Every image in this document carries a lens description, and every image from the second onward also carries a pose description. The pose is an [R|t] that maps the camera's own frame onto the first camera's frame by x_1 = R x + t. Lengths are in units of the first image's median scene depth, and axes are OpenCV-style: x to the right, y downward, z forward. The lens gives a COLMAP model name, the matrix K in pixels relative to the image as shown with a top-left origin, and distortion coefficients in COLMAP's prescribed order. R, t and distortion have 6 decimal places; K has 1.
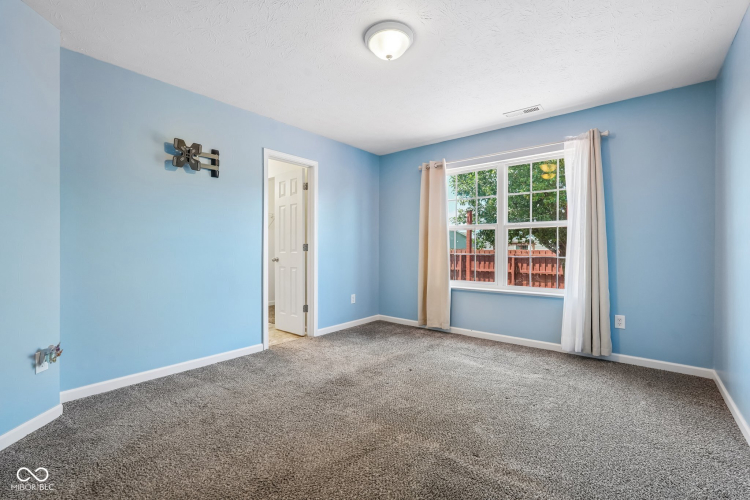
lens RADIAL K [[336.7, 0, 374.5], [0, 336.7, 248.4], [0, 0, 1]] dist [-0.008740, 0.003538]
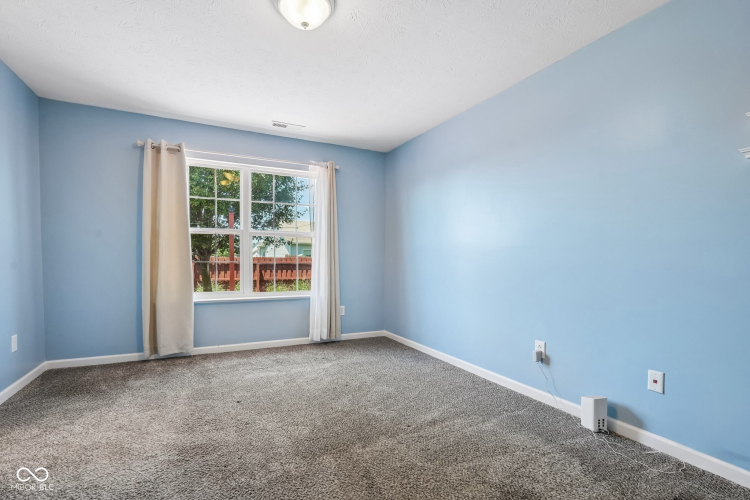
lens RADIAL K [[336.7, 0, 366.4], [0, 336.7, 269.6], [0, 0, 1]] dist [-0.008740, 0.003538]
pose [[0.414576, -0.026971, 0.909615, -0.407044], [-0.011271, 0.999332, 0.034768, 0.003720], [-0.909945, -0.024666, 0.413995, 0.307680]]
